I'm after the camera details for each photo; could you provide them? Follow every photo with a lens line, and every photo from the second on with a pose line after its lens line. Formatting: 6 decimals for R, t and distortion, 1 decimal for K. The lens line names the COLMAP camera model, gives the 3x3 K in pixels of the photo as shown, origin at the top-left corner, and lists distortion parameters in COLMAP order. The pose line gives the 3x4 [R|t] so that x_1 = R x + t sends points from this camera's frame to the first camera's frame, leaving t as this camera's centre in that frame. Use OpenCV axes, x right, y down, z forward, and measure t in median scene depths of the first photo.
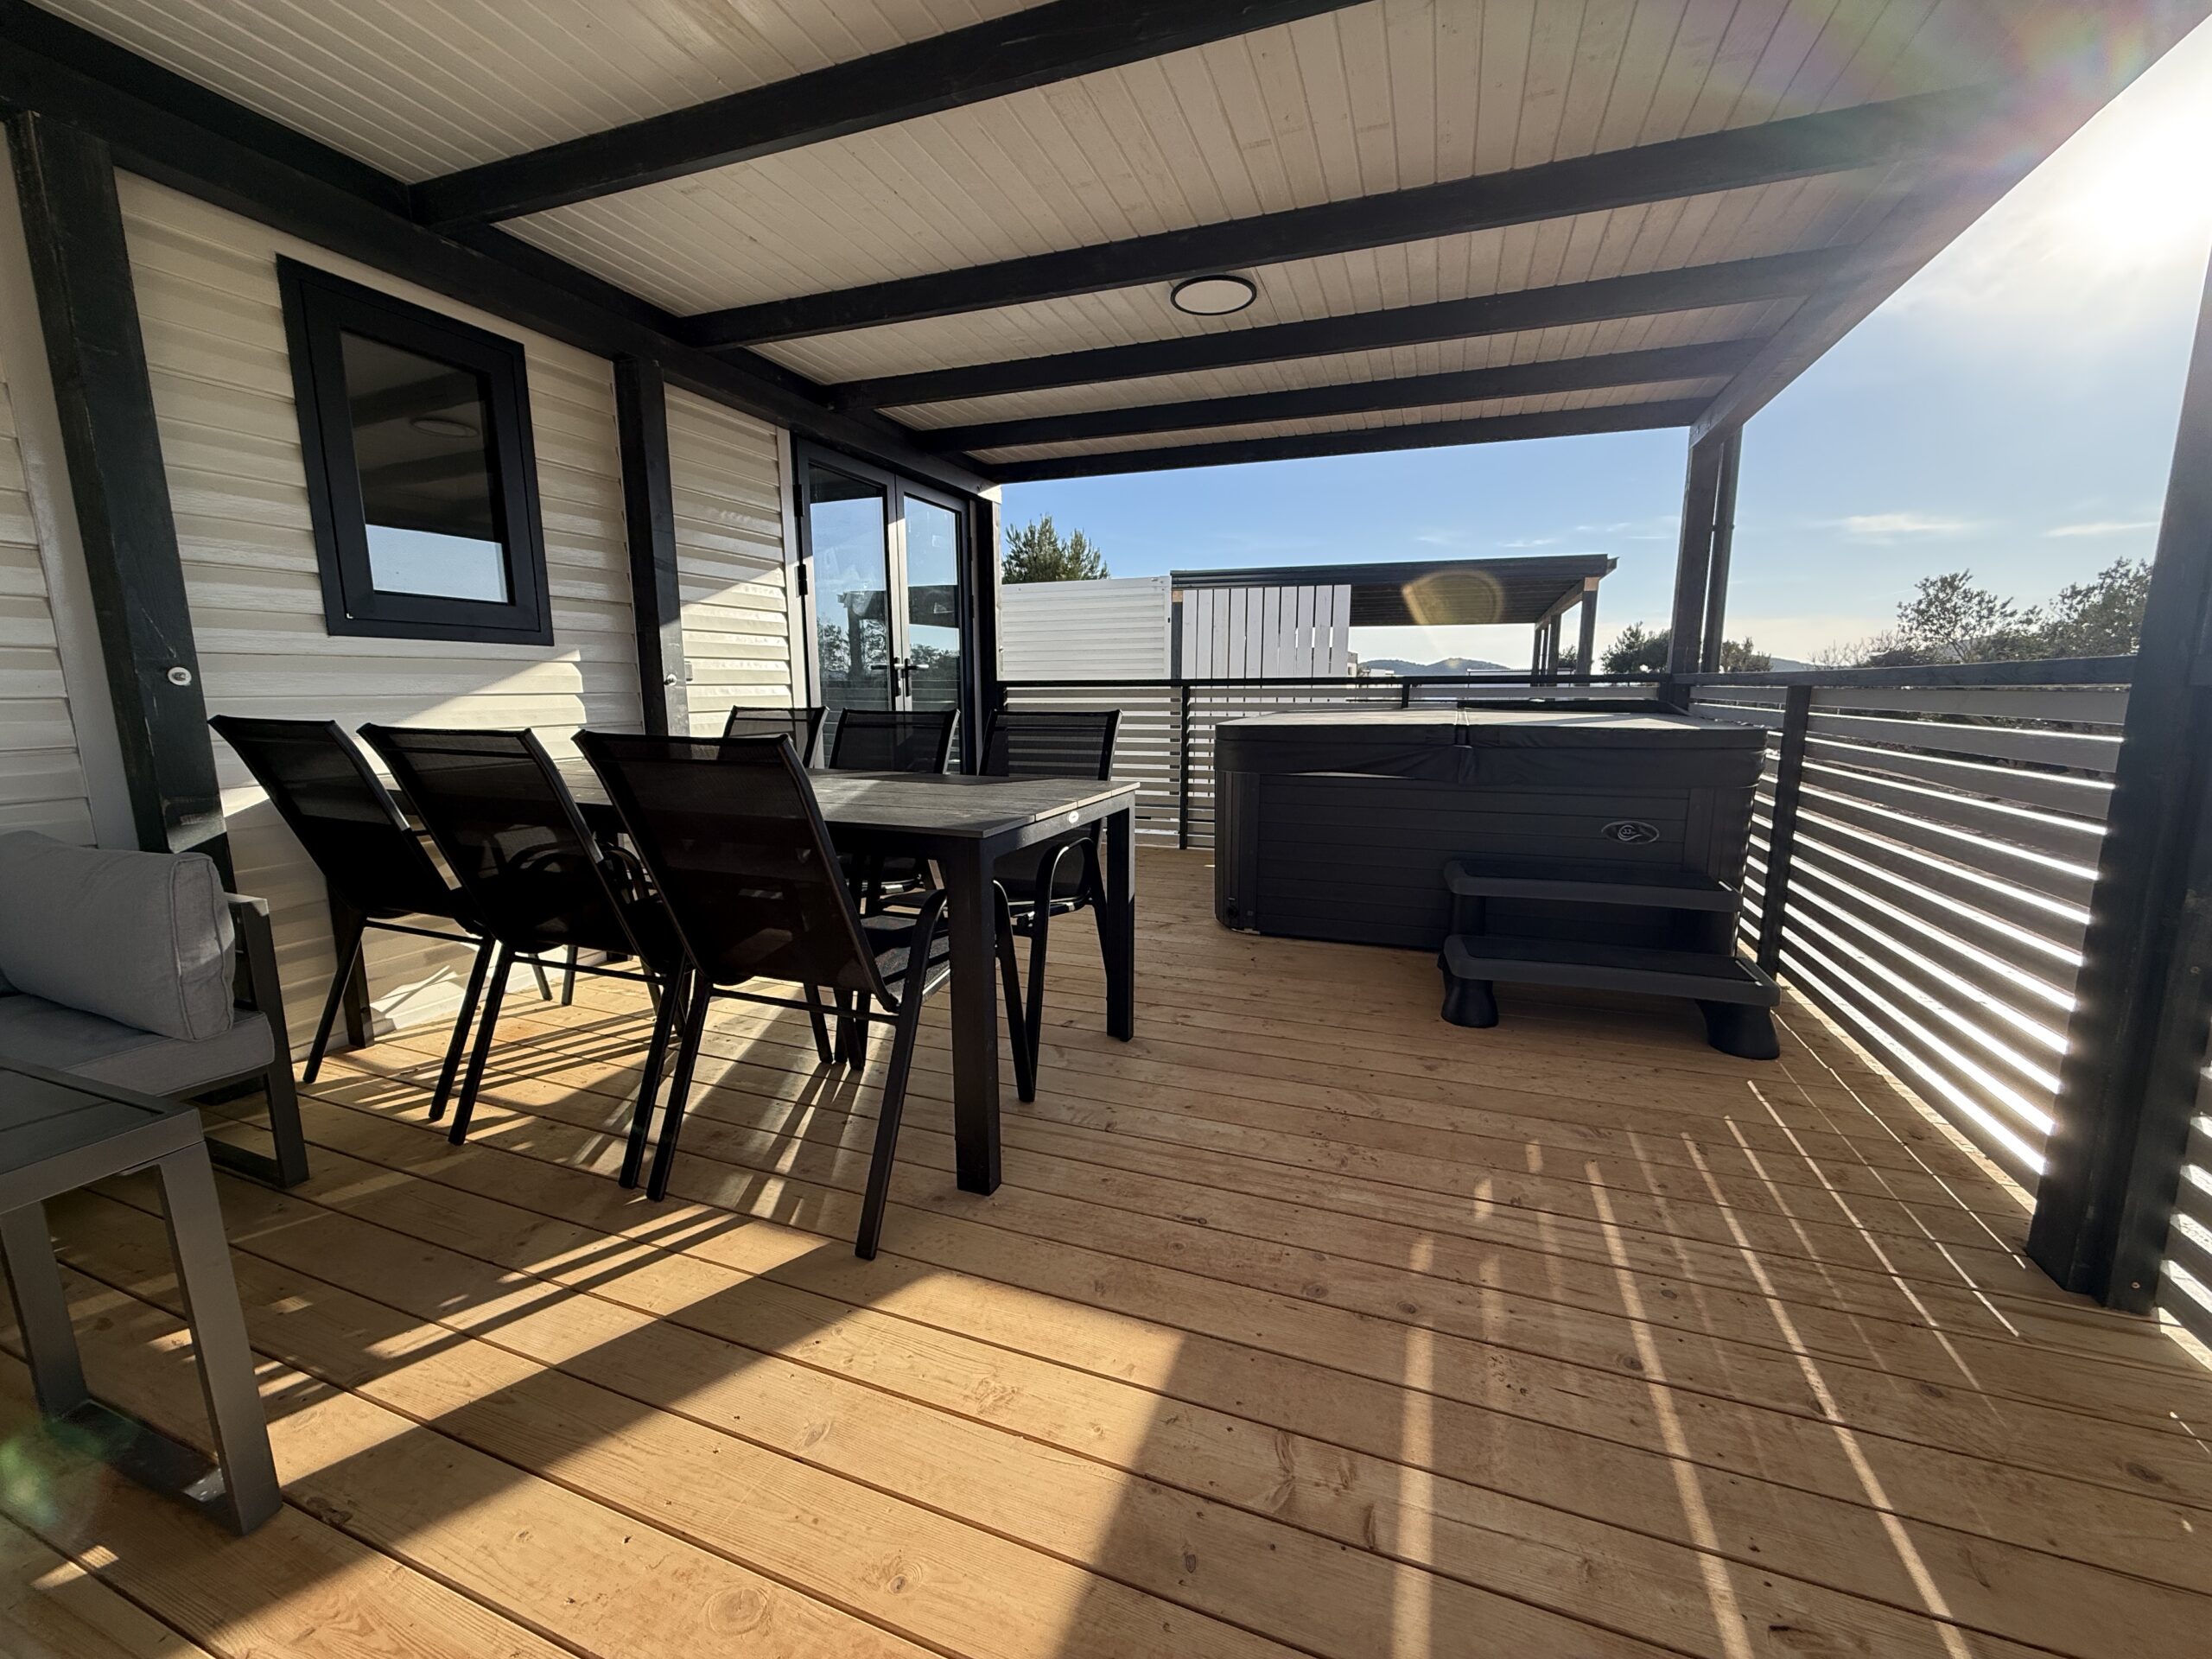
lens RADIAL K [[884.1, 0, 1099.8], [0, 884.1, 828.4], [0, 0, 1]] dist [-0.002002, 0.000039]
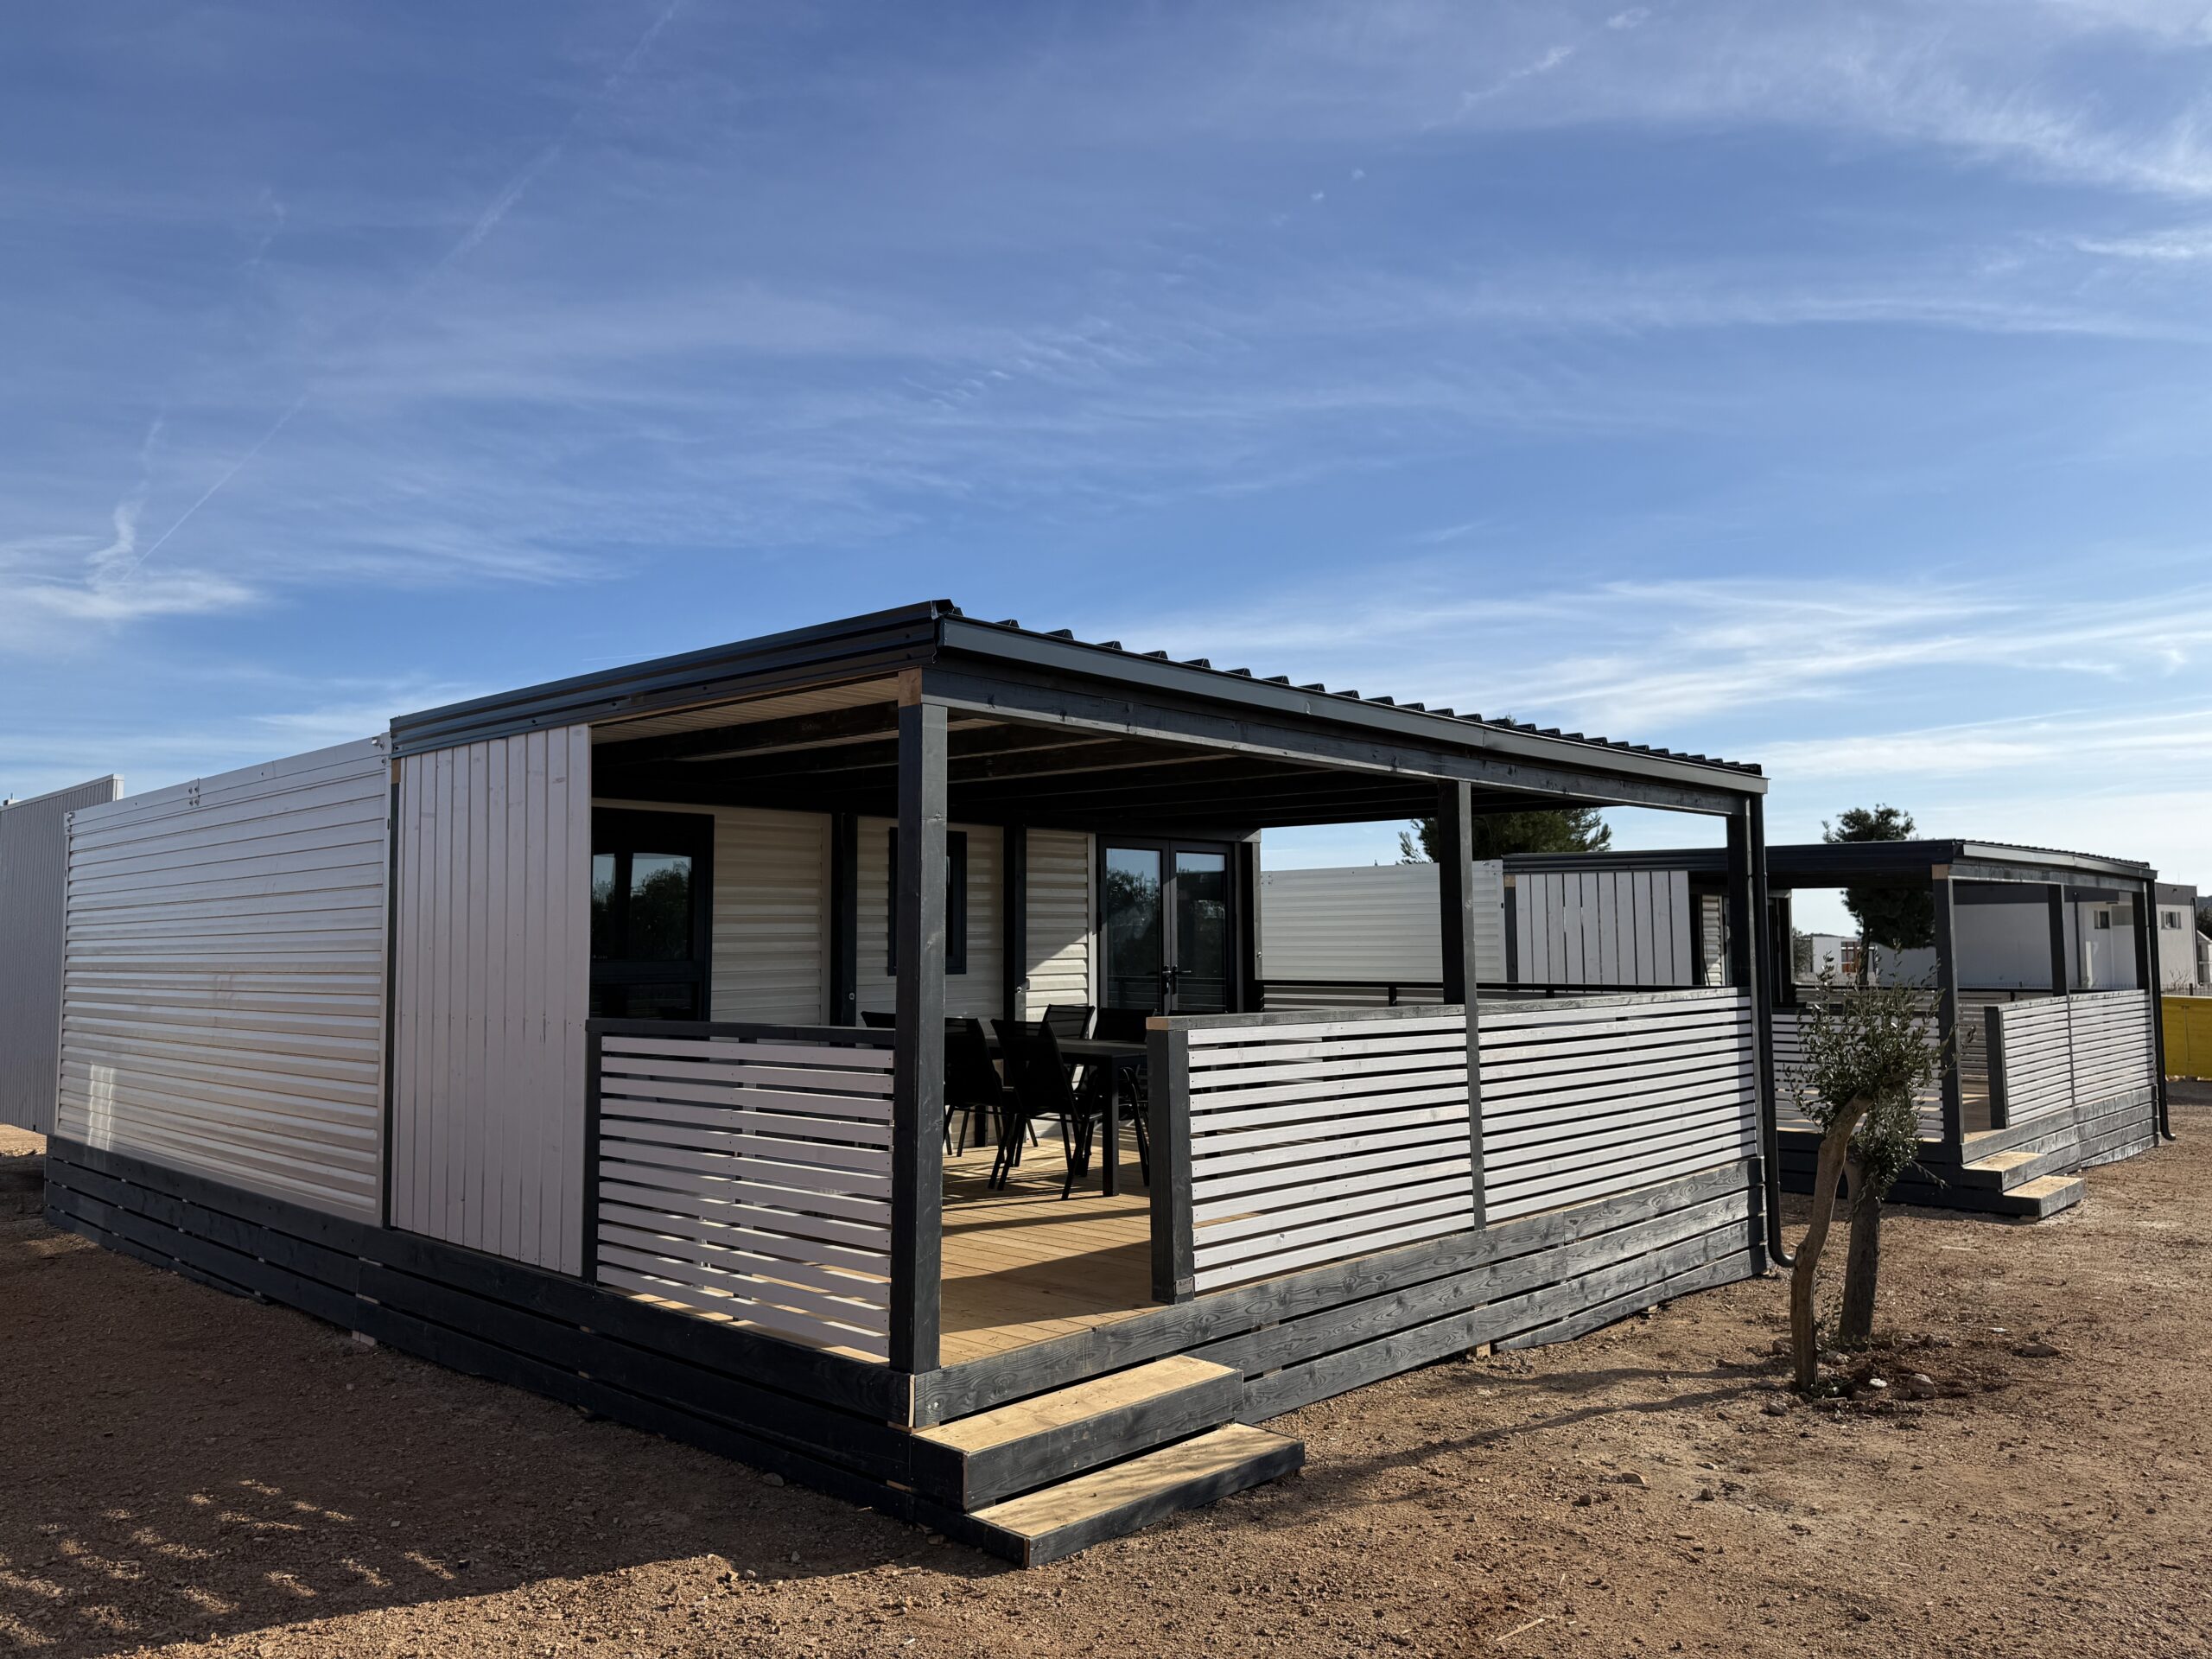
lens RADIAL K [[1595.5, 0, 1099.7], [0, 1595.5, 829.5], [0, 0, 1]] dist [-0.001342, -0.000011]
pose [[0.929124, -0.020713, -0.369188, 0.667058], [-0.062791, 0.975091, -0.212731, 0.149065], [0.364398, 0.220835, 0.904680, -1.489042]]
